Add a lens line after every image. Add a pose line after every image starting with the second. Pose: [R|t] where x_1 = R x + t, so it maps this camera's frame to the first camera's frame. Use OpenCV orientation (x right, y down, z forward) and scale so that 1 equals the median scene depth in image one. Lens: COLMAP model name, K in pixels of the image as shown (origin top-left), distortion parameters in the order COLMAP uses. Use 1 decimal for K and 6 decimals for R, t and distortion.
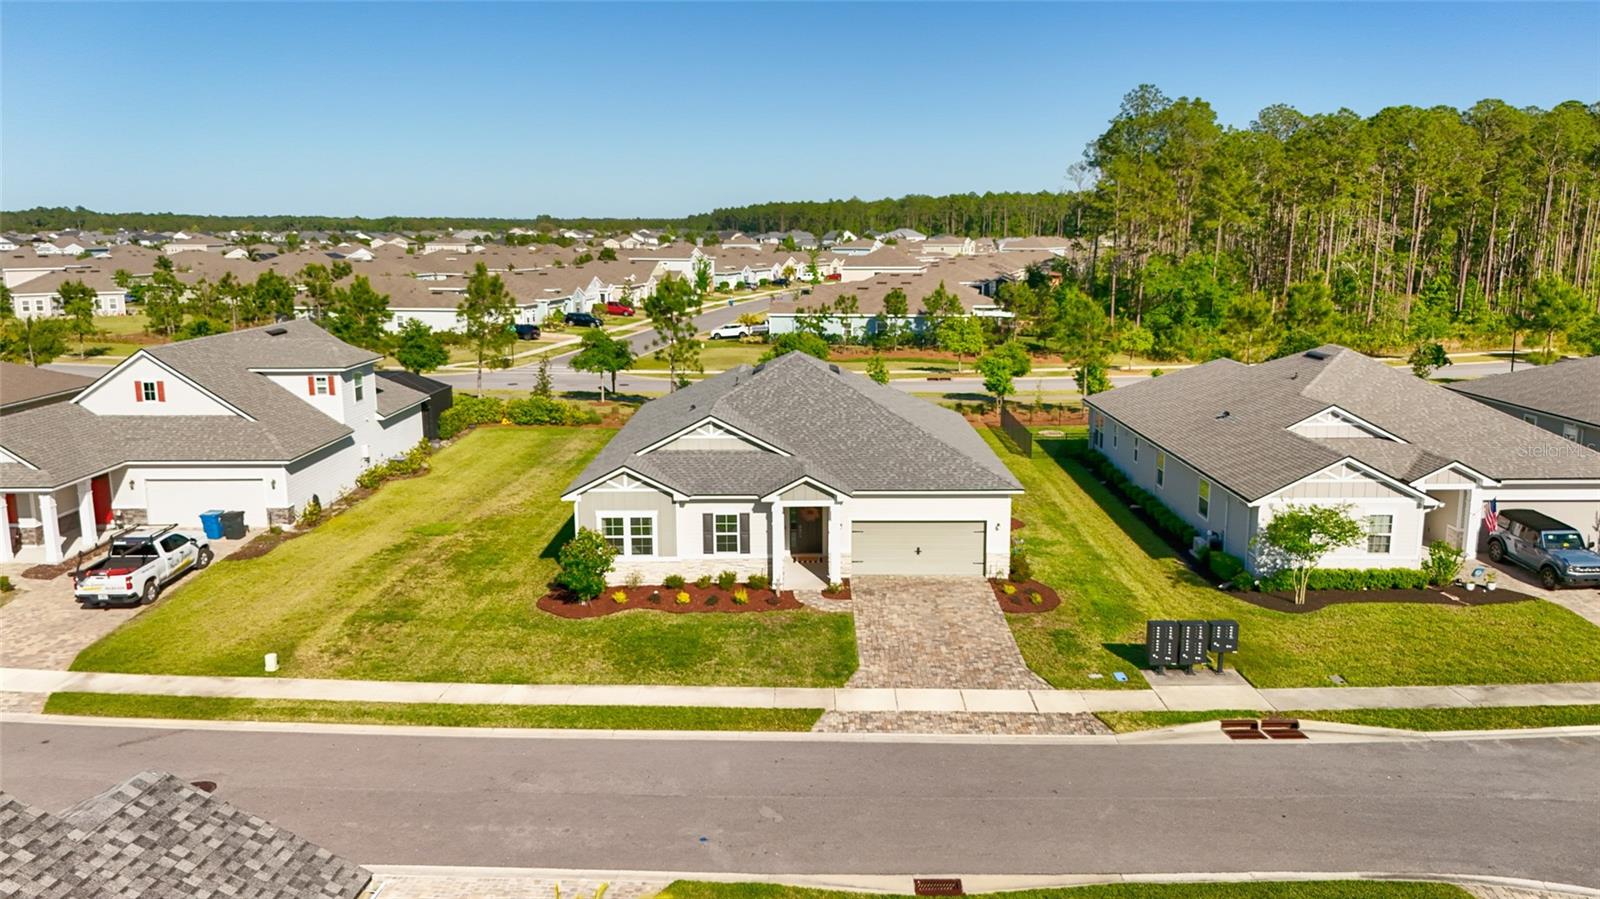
lens RADIAL K [[1193.5, 0, 800.0], [0, 1193.5, 449.5], [0, 0, 1]] dist [0.074755, -0.091515]
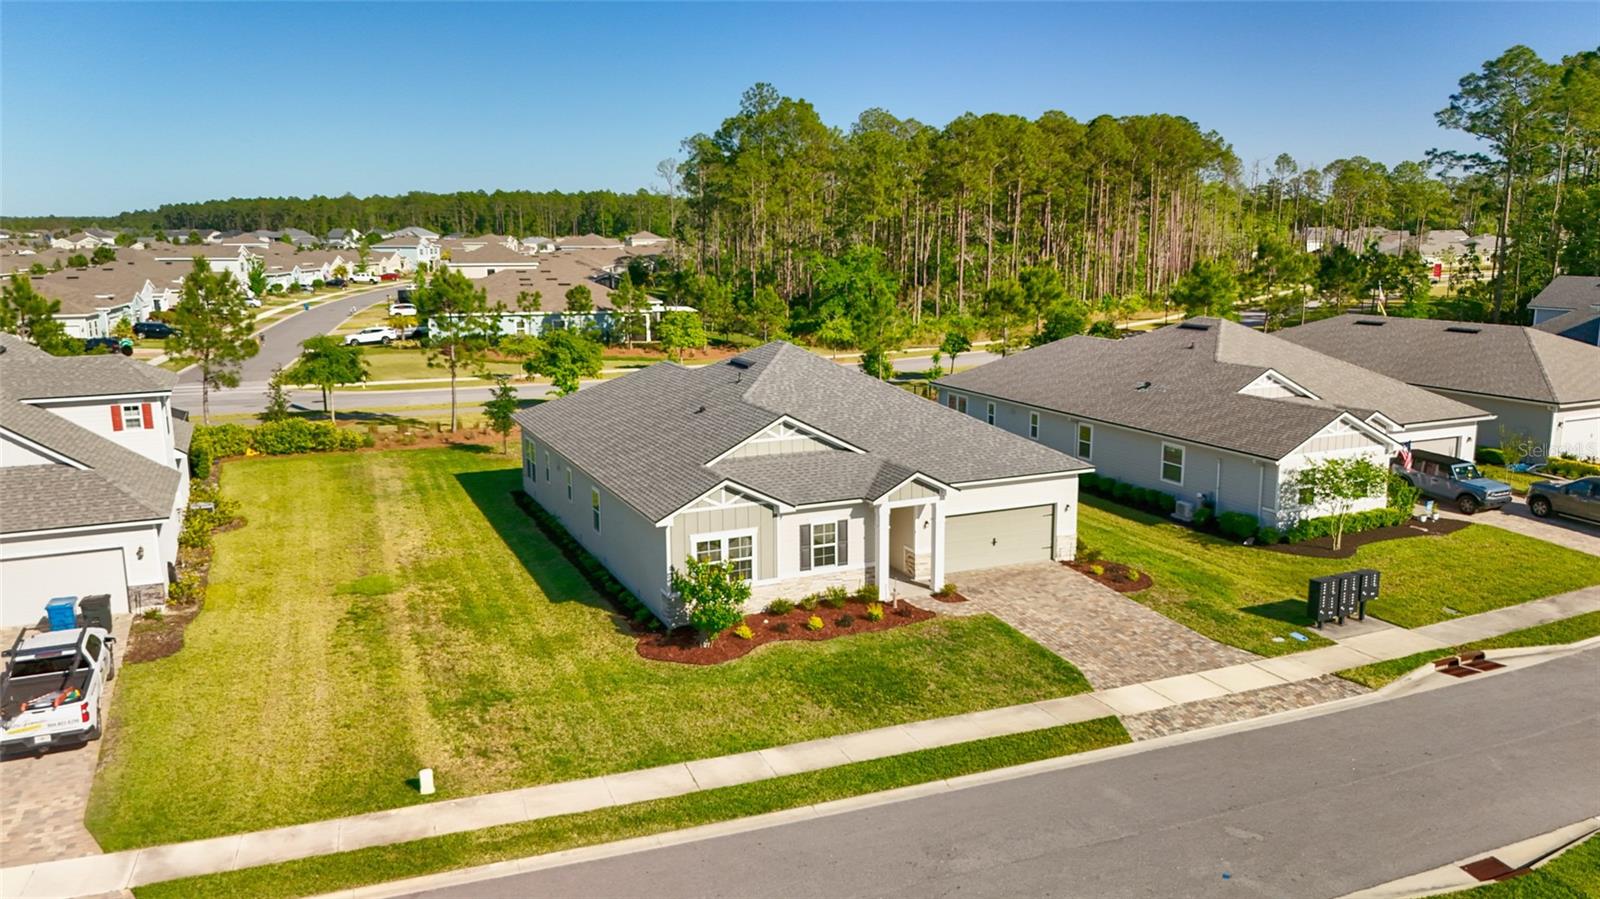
lens RADIAL K [[1193.5, 0, 800.0], [0, 1193.5, 449.5], [0, 0, 1]] dist [0.074755, -0.091515]
pose [[0.908420, -0.078338, 0.410653, -0.441792], [0.078873, 0.996761, 0.015670, -0.016024], [-0.410551, 0.018155, 0.911657, 0.199575]]
